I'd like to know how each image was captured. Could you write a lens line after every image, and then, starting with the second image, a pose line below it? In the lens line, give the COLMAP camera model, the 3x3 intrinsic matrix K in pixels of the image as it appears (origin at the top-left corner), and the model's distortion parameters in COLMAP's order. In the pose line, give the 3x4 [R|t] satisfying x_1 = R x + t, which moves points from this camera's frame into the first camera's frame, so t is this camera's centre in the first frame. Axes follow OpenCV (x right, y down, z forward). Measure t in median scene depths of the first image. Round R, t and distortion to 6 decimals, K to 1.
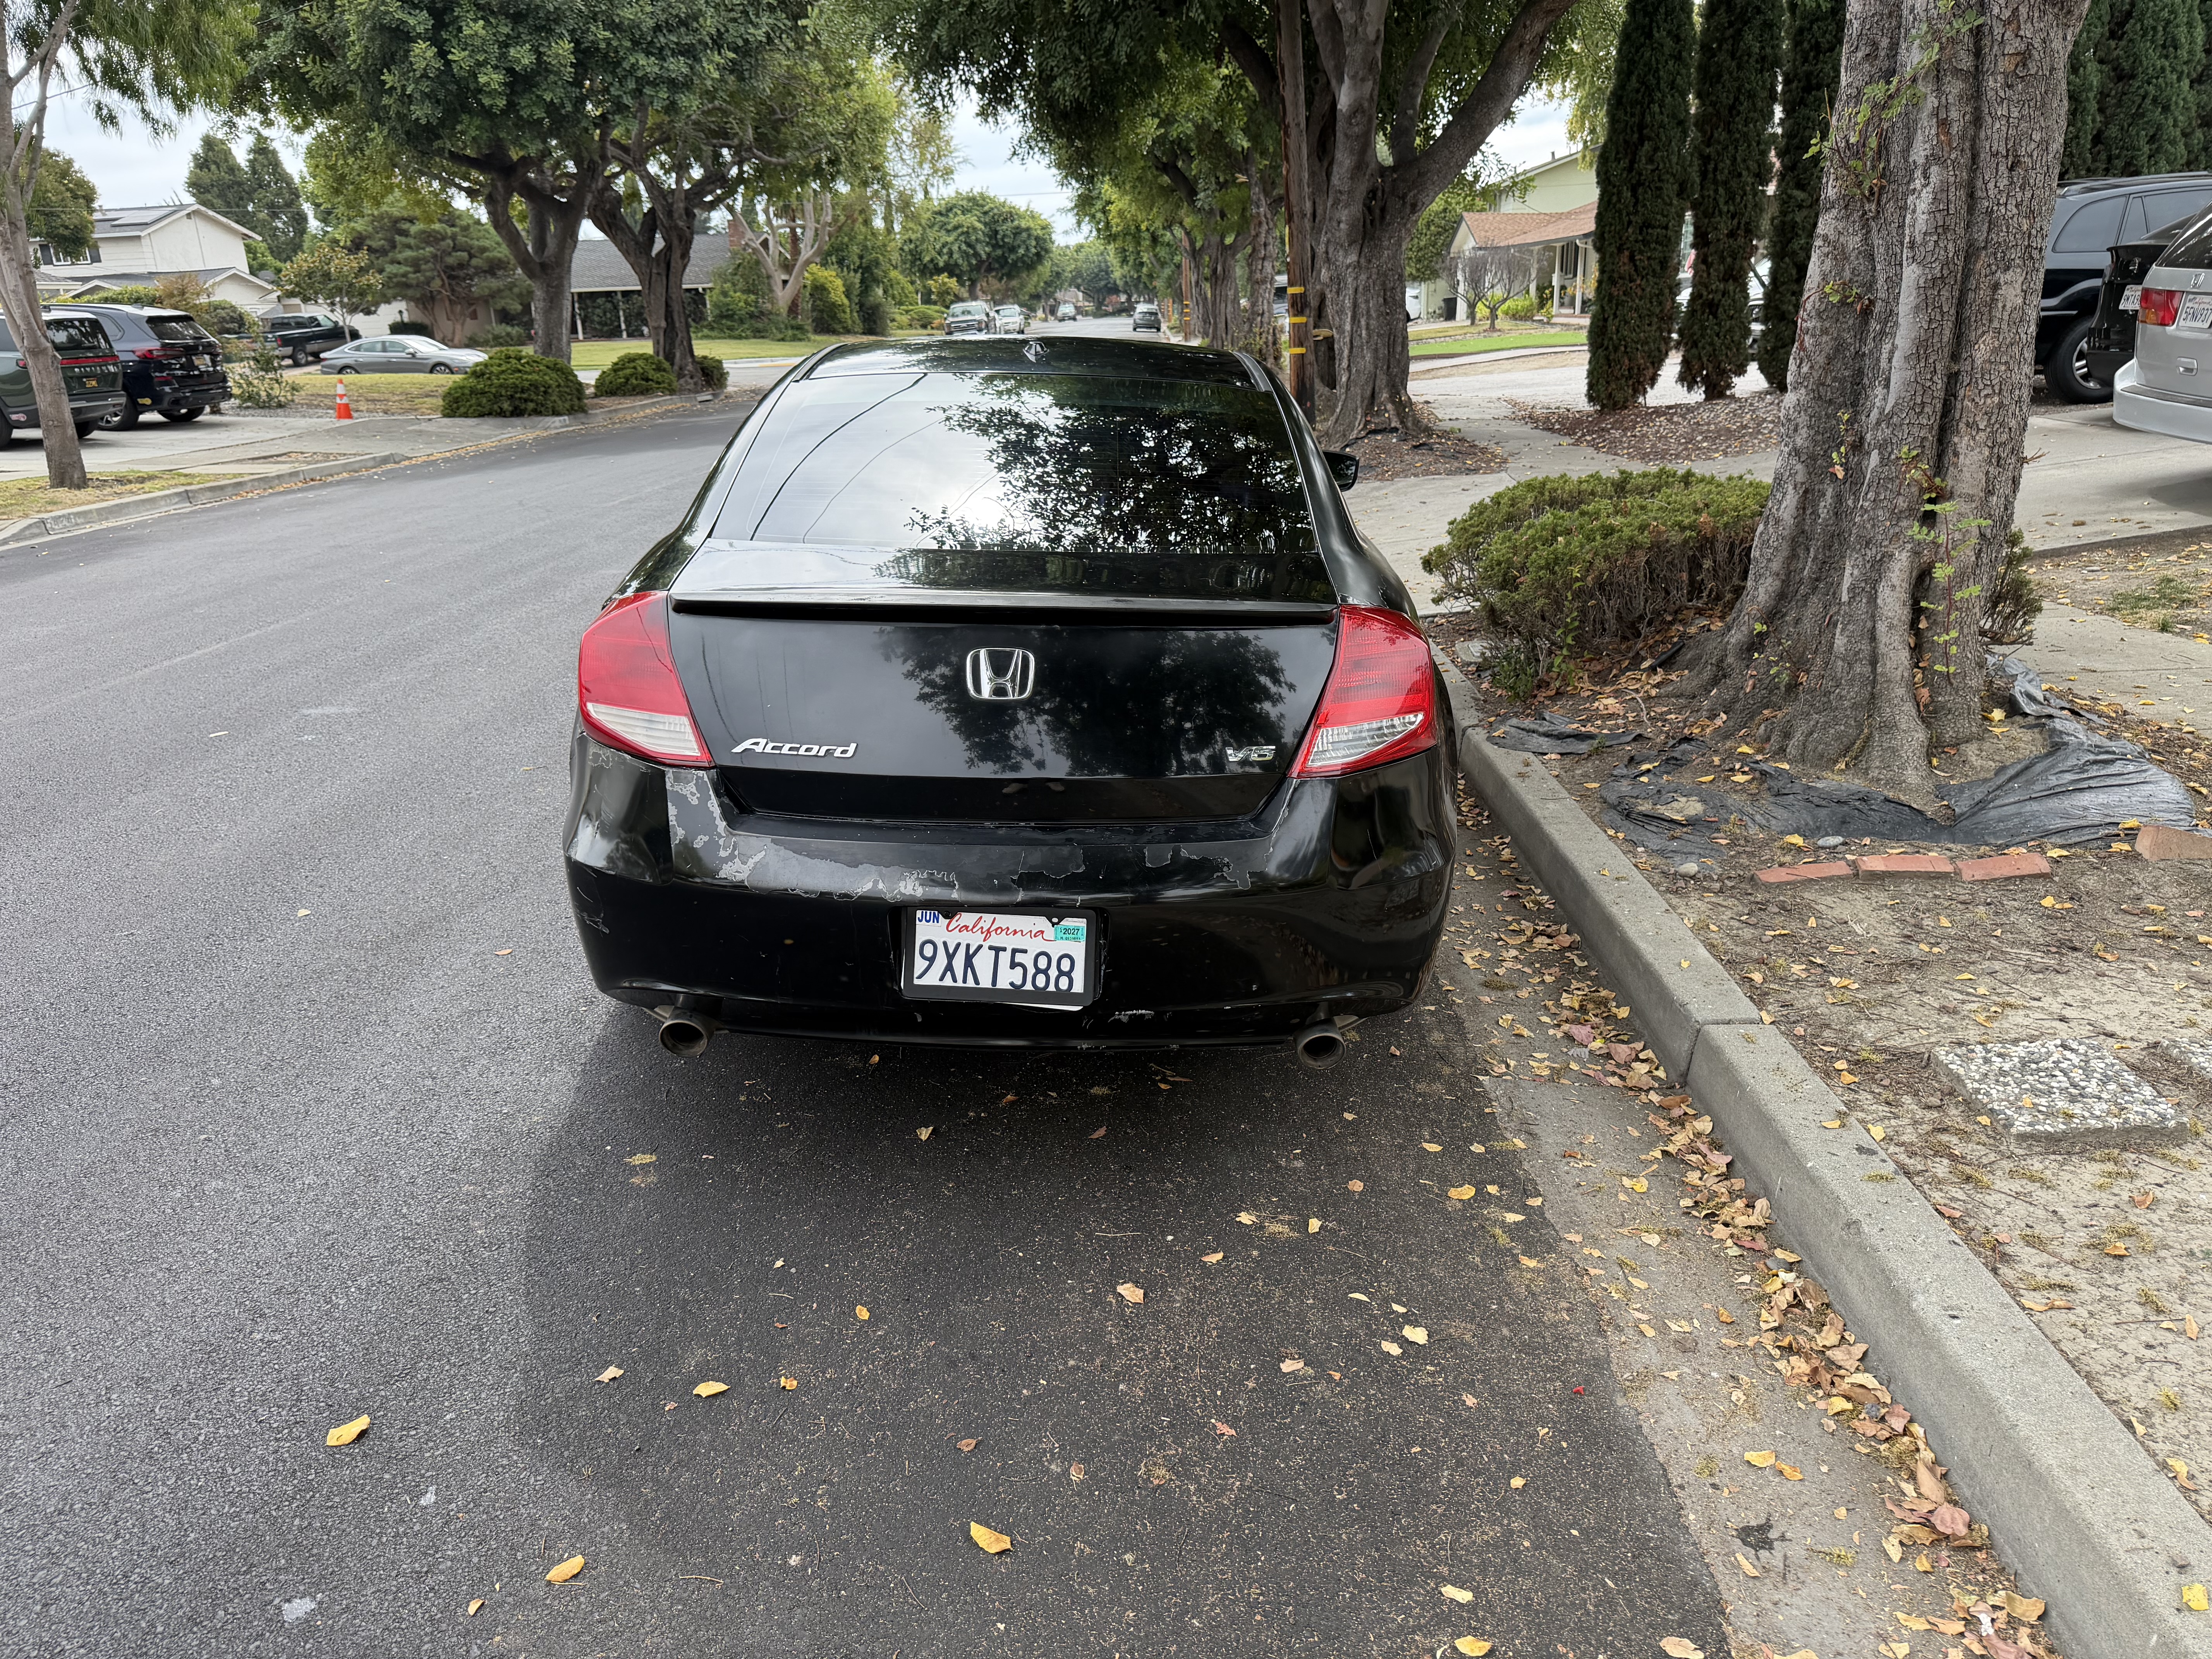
lens RADIAL K [[1620.2, 0, 1116.9], [0, 1620.2, 829.6], [0, 0, 1]] dist [0.001938, -0.003690]
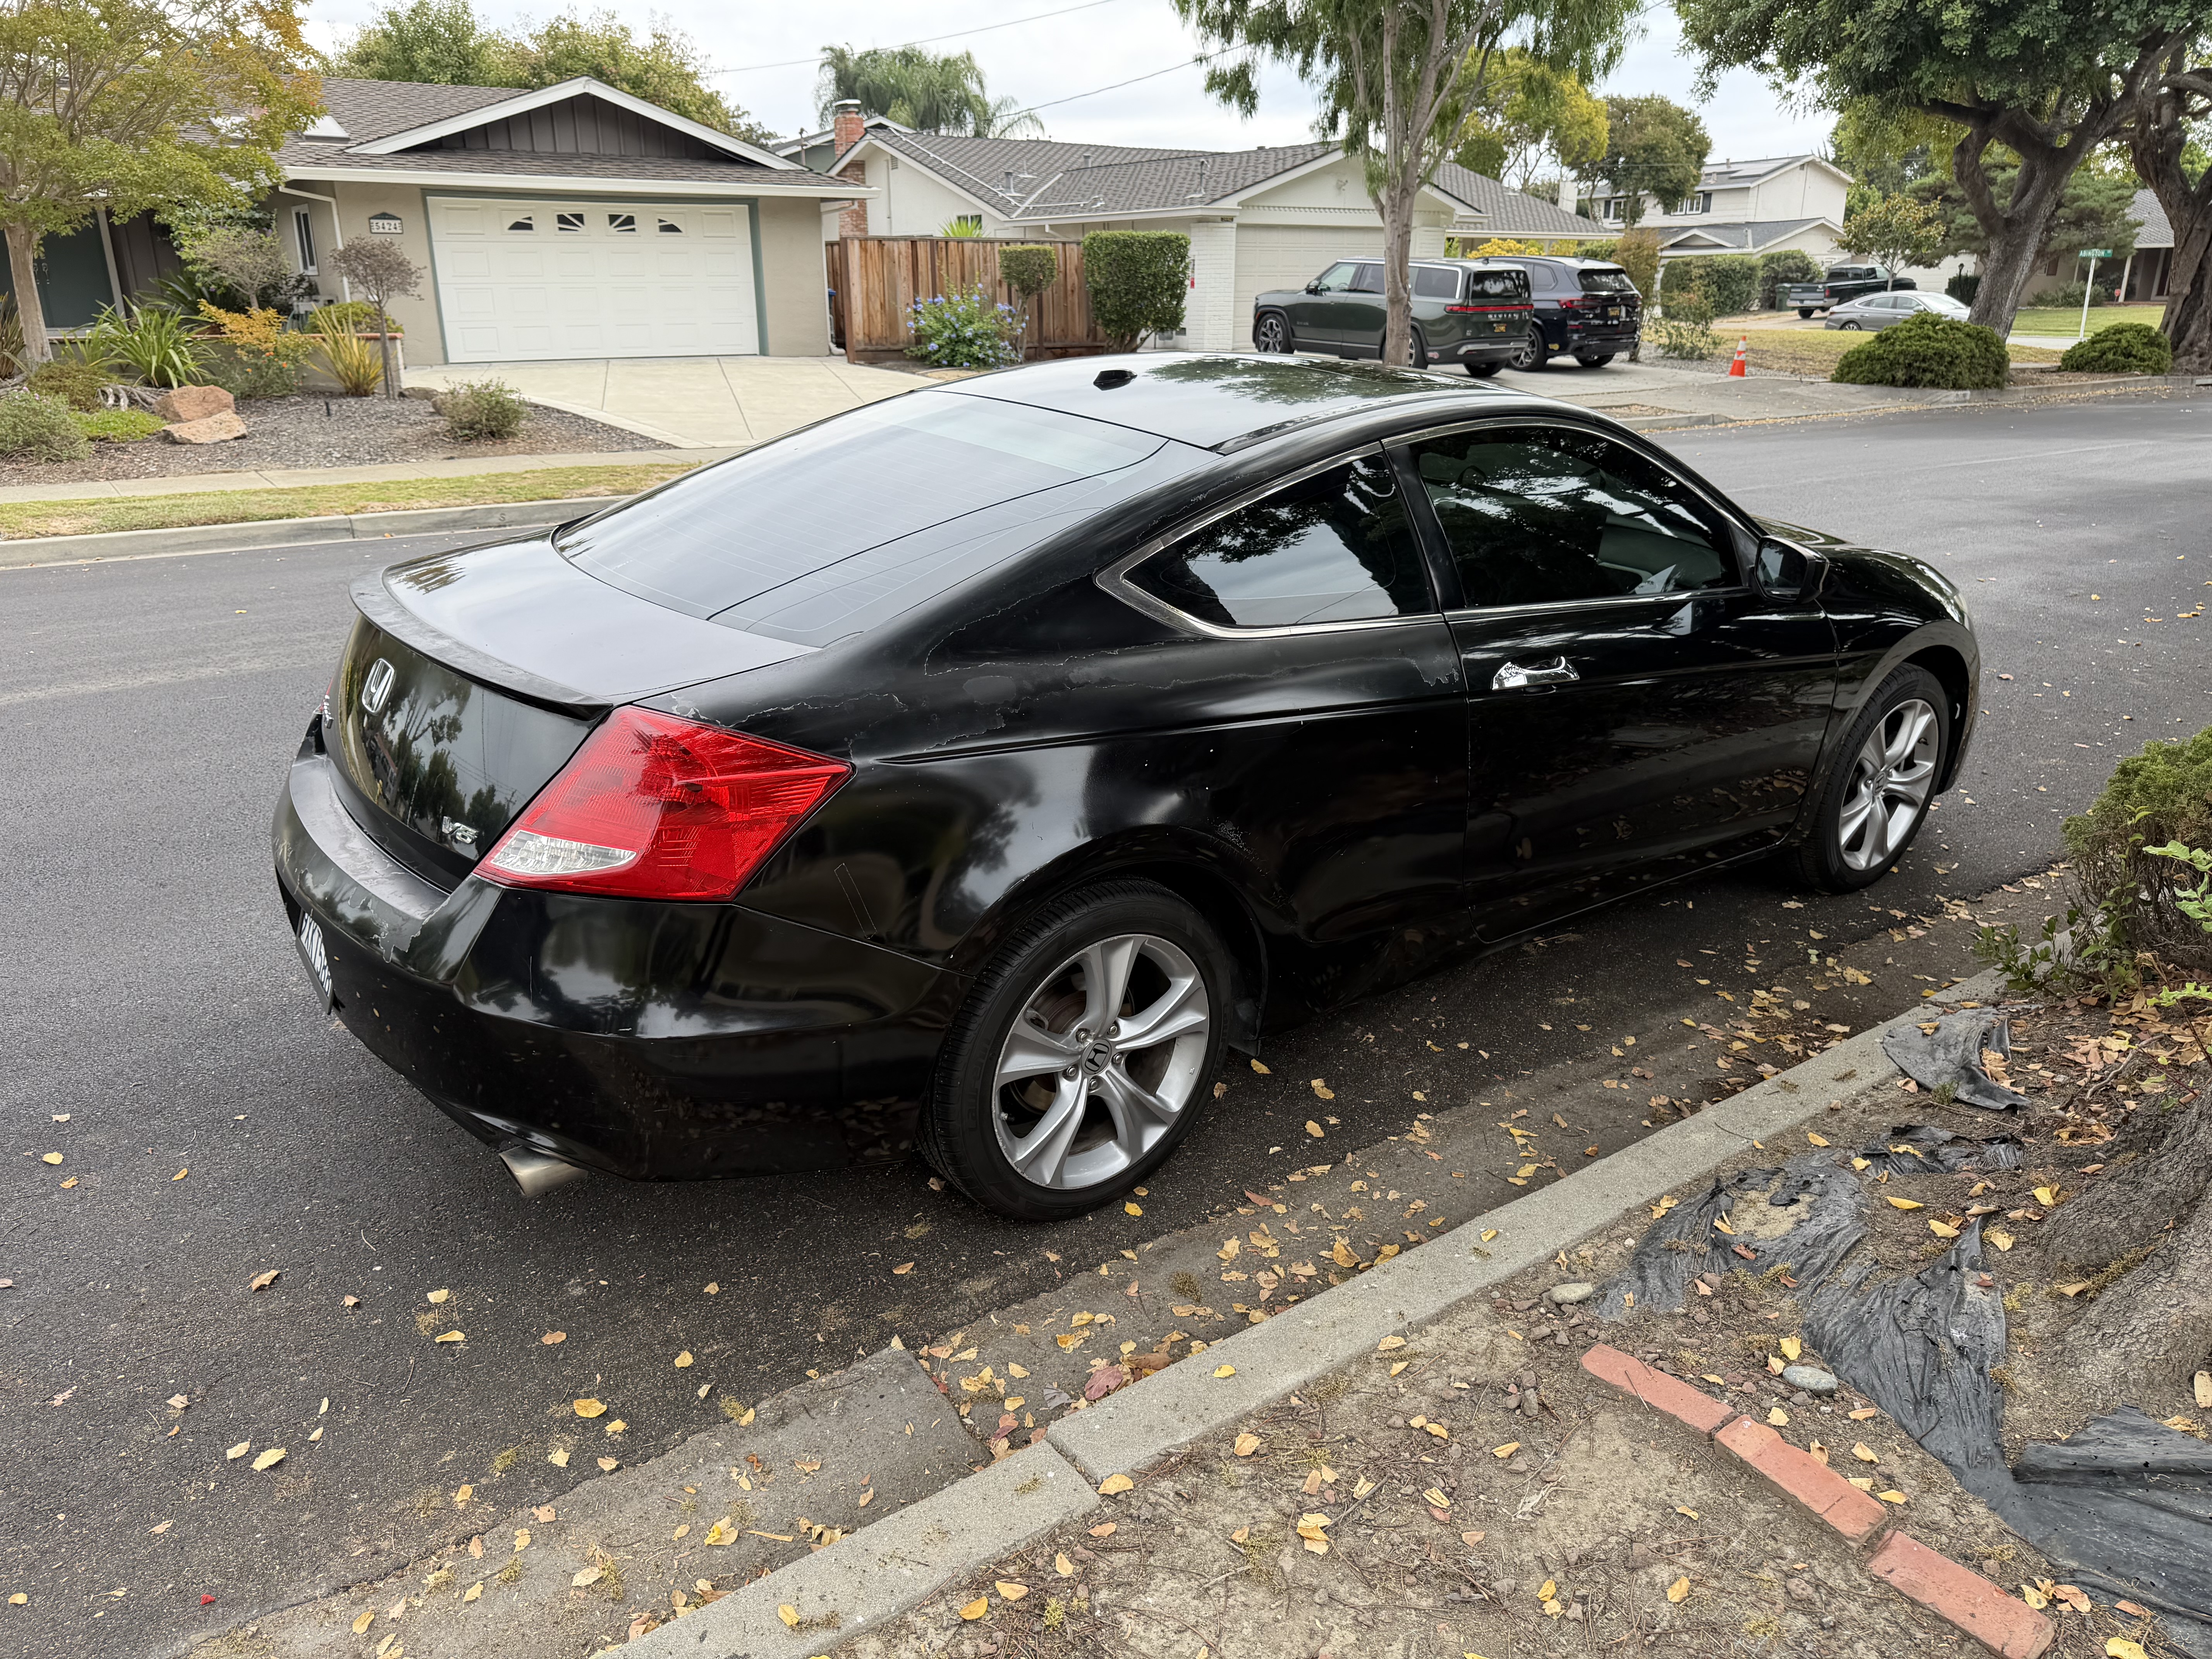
lens RADIAL K [[1620.2, 0, 1110.6], [0, 1620.2, 834.4], [0, 0, 1]] dist [0.001938, -0.003690]
pose [[0.588176, 0.288132, -0.755665, 0.133969], [-0.262682, 0.951783, 0.158450, -0.038833], [0.764884, 0.105303, 0.635503, 0.091511]]
